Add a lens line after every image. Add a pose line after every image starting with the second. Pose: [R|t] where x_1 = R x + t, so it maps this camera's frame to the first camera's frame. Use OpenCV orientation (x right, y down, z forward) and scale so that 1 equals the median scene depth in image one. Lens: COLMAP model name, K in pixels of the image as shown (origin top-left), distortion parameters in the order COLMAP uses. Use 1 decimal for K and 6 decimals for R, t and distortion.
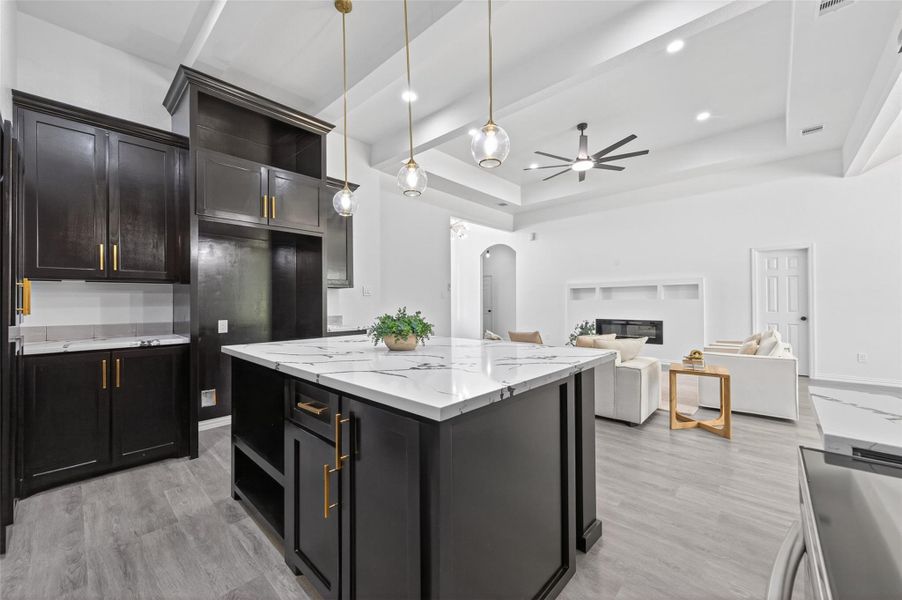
lens RADIAL K [[352.4, 0, 452.4], [0, 352.4, 300.5], [0, 0, 1]] dist [0.002737, 0.000177]
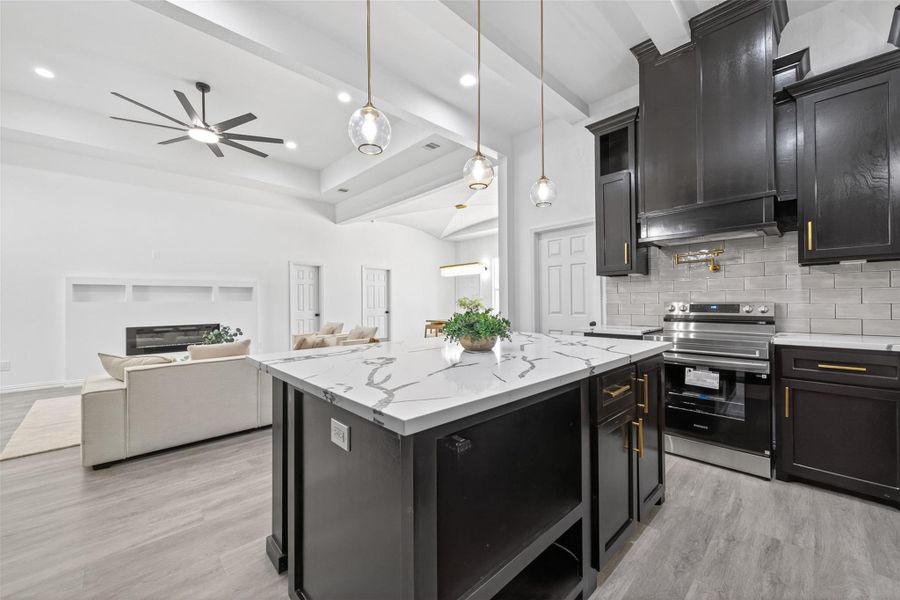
lens RADIAL K [[351.6, 0, 451.4], [0, 351.6, 300.5], [0, 0, 1]] dist [0.002737, 0.000177]
pose [[0.061553, 0.007772, 0.998074, -0.368930], [0.003736, 0.999961, -0.008017, 0.005441], [-0.998097, 0.004222, 0.061521, 0.349334]]
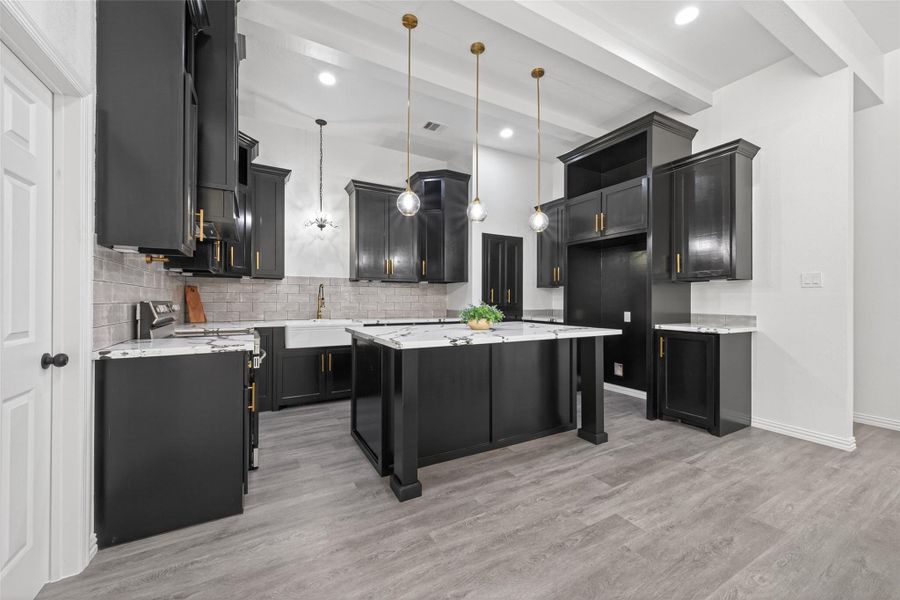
lens RADIAL K [[350.8, 0, 450.7], [0, 350.8, 298.4], [0, 0, 1]] dist [0.004458, -0.000075]
pose [[-0.307484, -0.001646, -0.951552, 0.441896], [0.004082, 0.999987, -0.003049, 0.004993], [0.951544, -0.004822, -0.307474, 0.459724]]
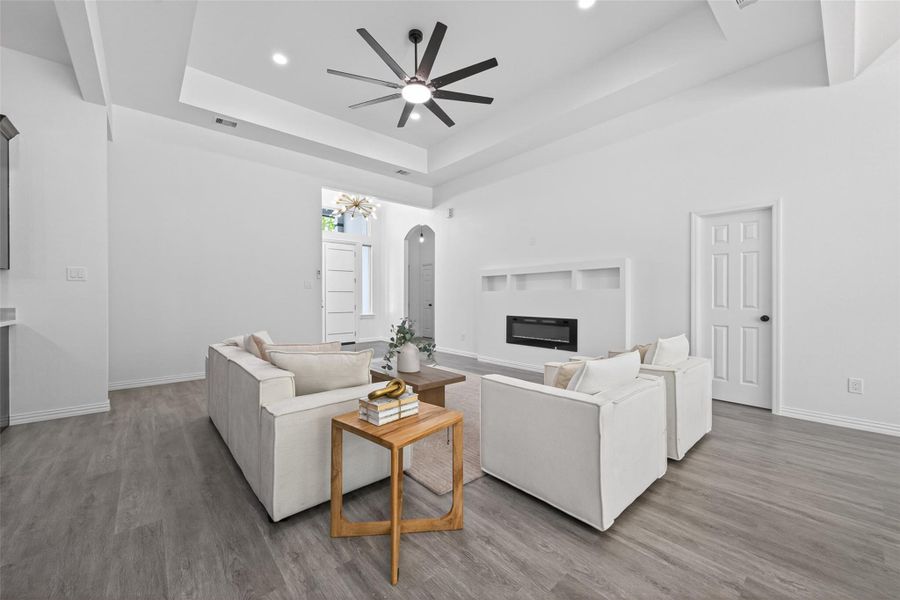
lens RADIAL K [[350.8, 0, 450.7], [0, 350.8, 298.4], [0, 0, 1]] dist [0.004458, -0.000075]
pose [[0.994223, 0.004948, -0.107222, 0.469748], [-0.003979, 0.999949, 0.009249, 0.010878], [0.107262, -0.008769, 0.994192, 0.292207]]
